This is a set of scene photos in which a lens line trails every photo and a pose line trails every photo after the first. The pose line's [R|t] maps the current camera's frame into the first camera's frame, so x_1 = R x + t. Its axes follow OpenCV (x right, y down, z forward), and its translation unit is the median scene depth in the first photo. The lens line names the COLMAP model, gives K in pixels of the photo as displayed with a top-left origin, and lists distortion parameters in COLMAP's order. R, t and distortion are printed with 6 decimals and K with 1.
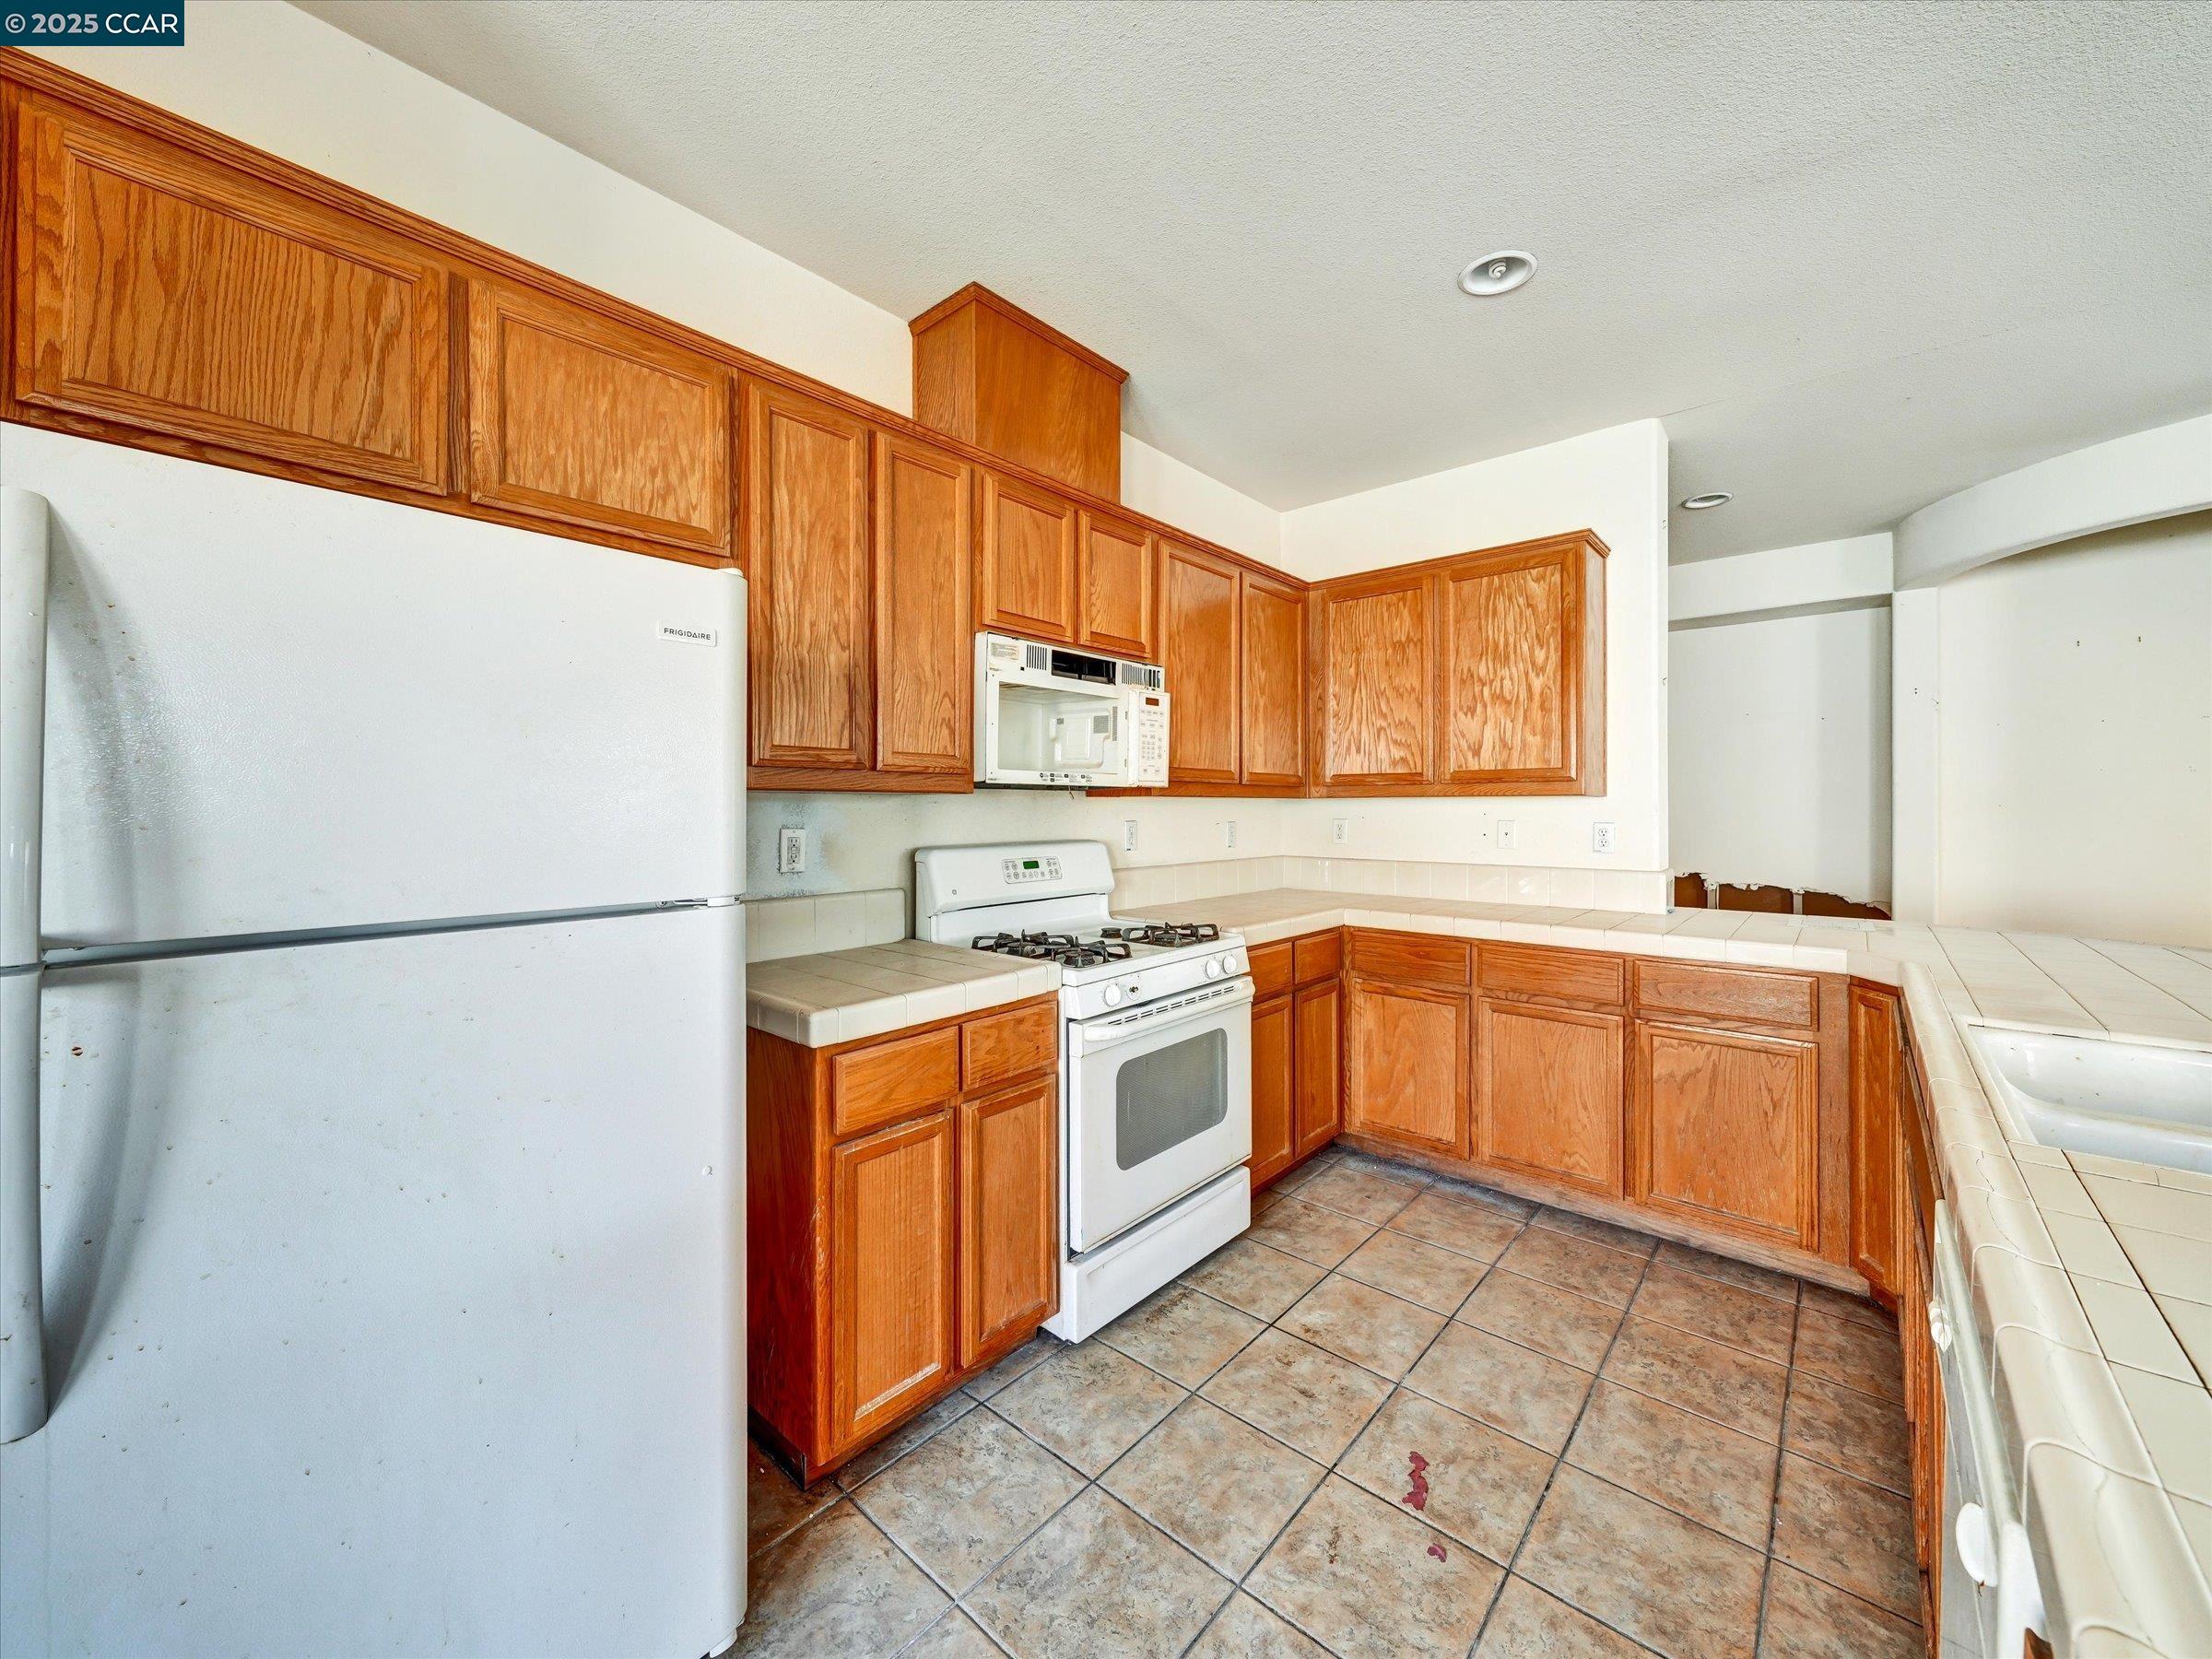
lens RADIAL K [[856.0, 0, 1111.8], [0, 856.0, 814.9], [0, 0, 1]] dist [0.001267, 0.000477]
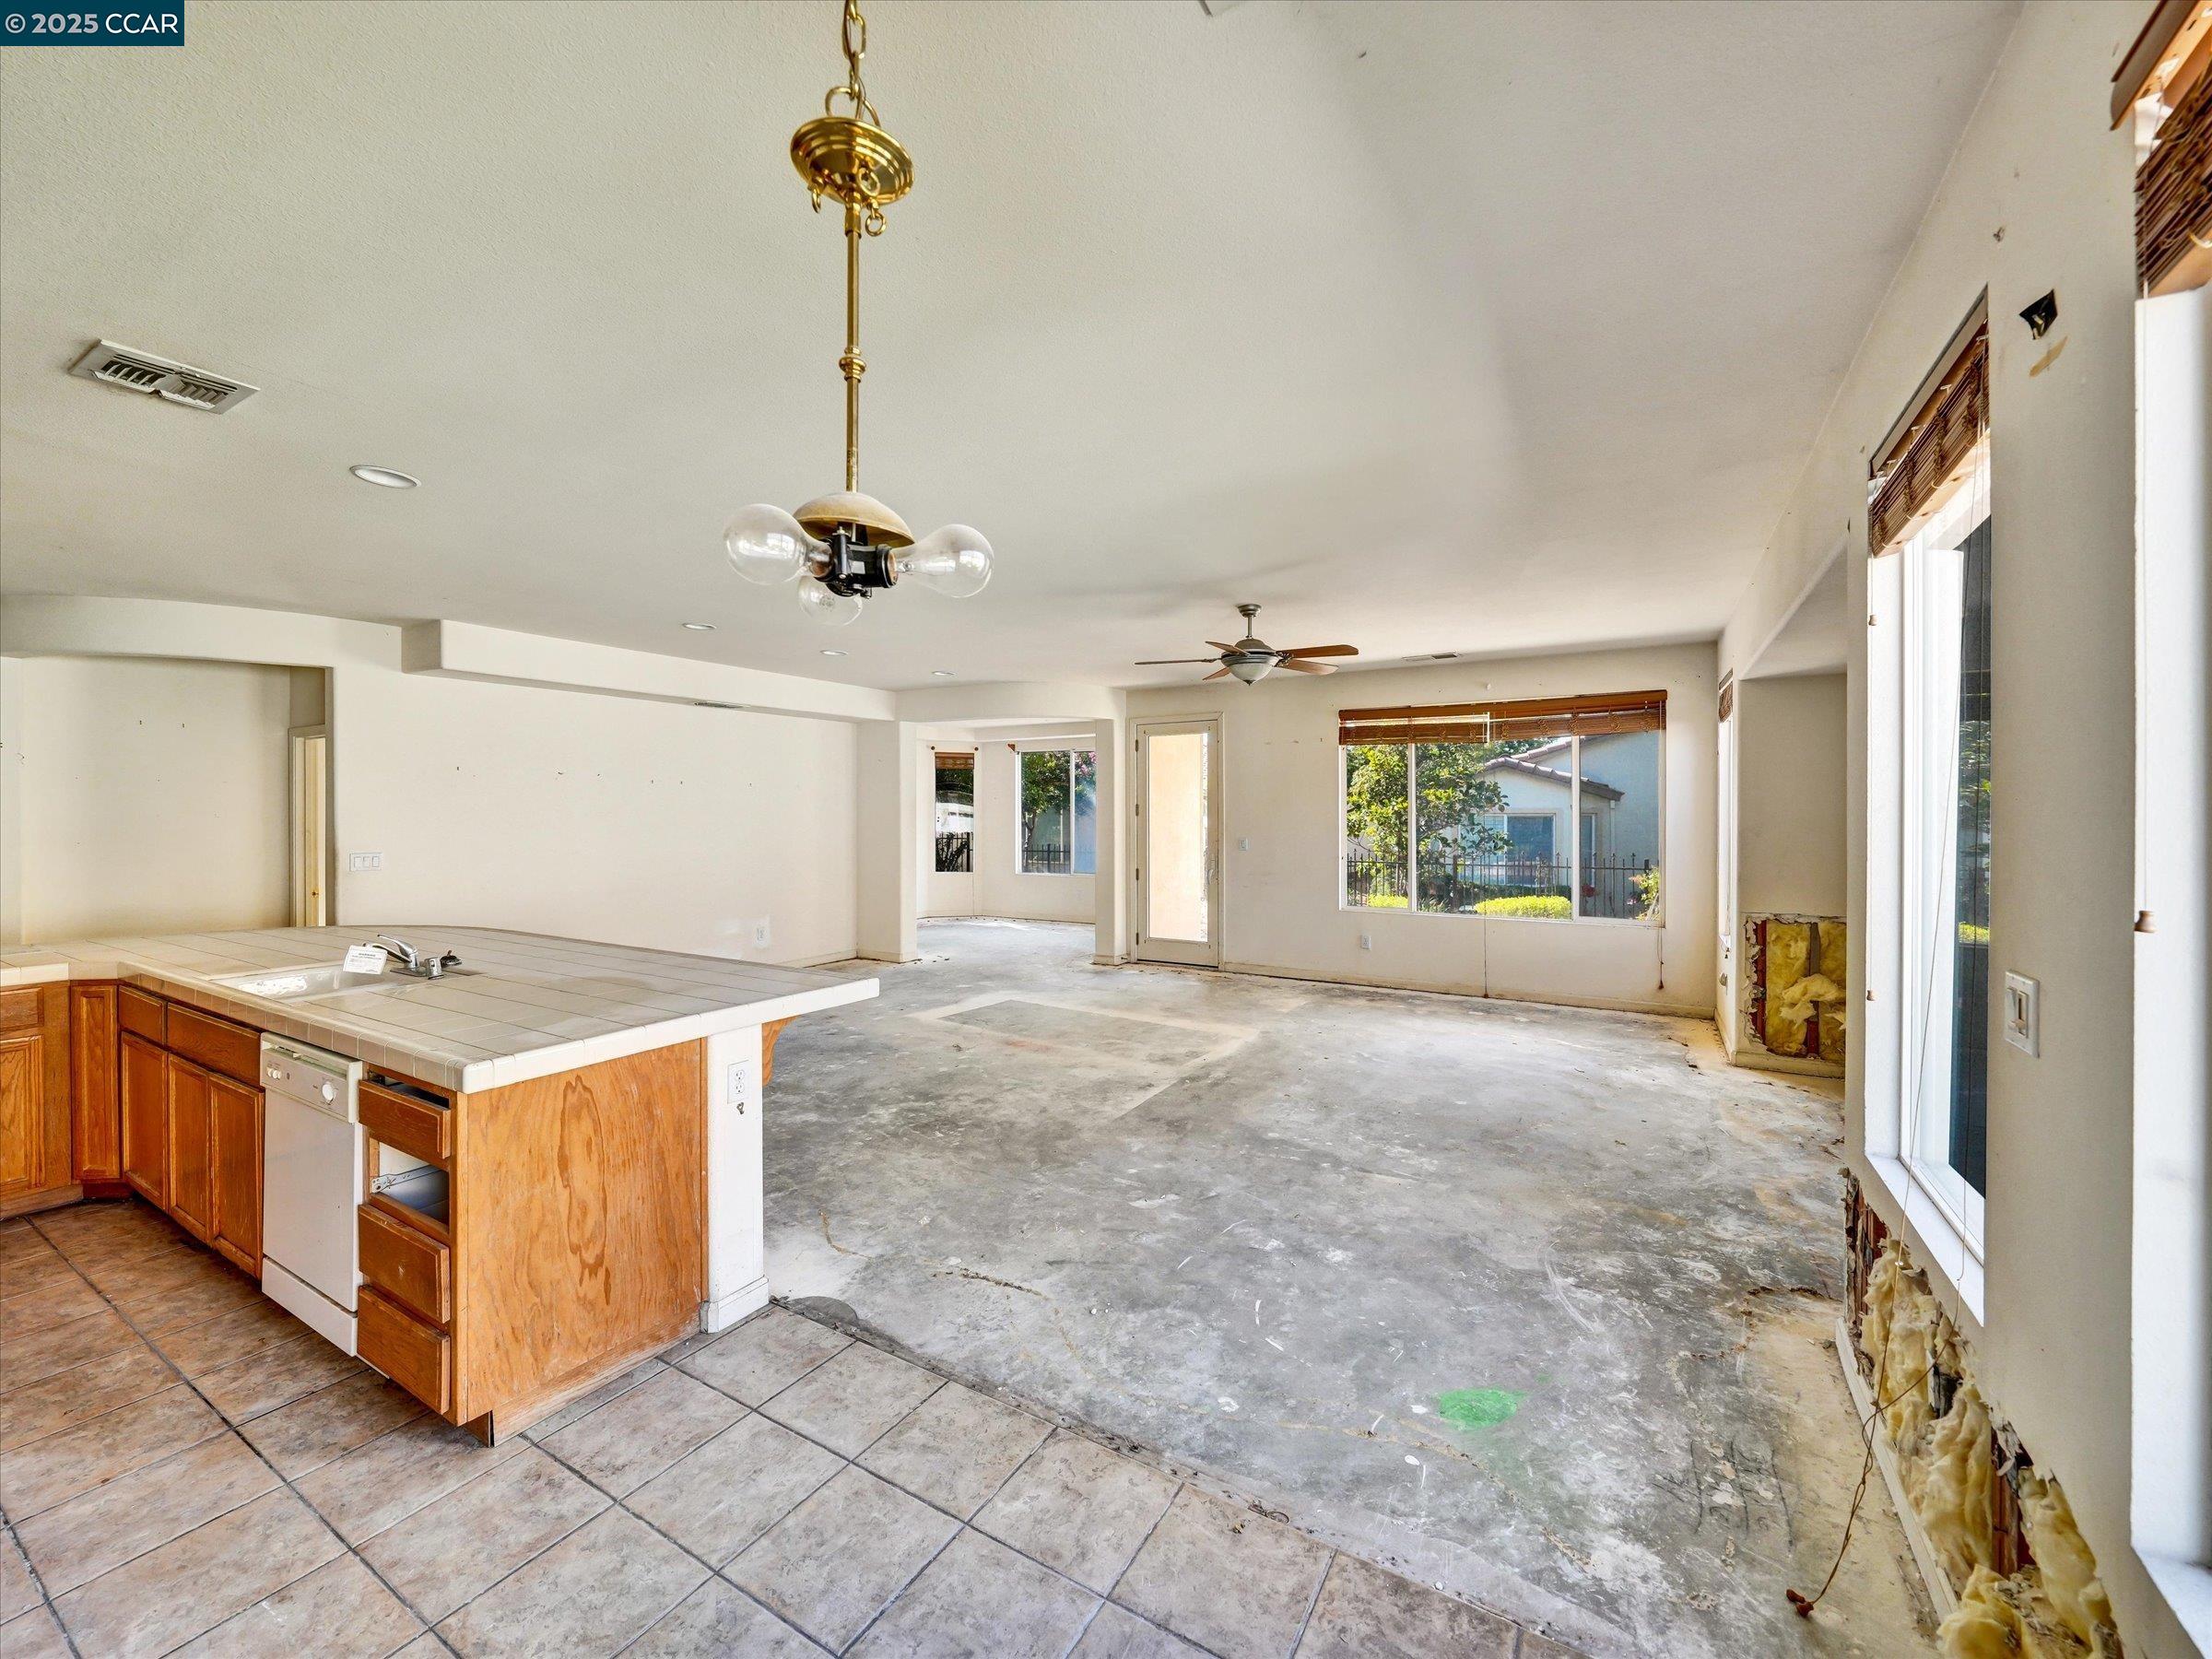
lens RADIAL K [[869.8, 0, 1153.0], [0, 869.8, 823.7], [0, 0, 1]] dist [0.000552, 0.000191]
pose [[-0.220908, -0.004227, 0.975286, -0.827713], [0.010363, 0.999924, 0.006681, -0.058581], [-0.975240, 0.011583, -0.220847, -0.391129]]
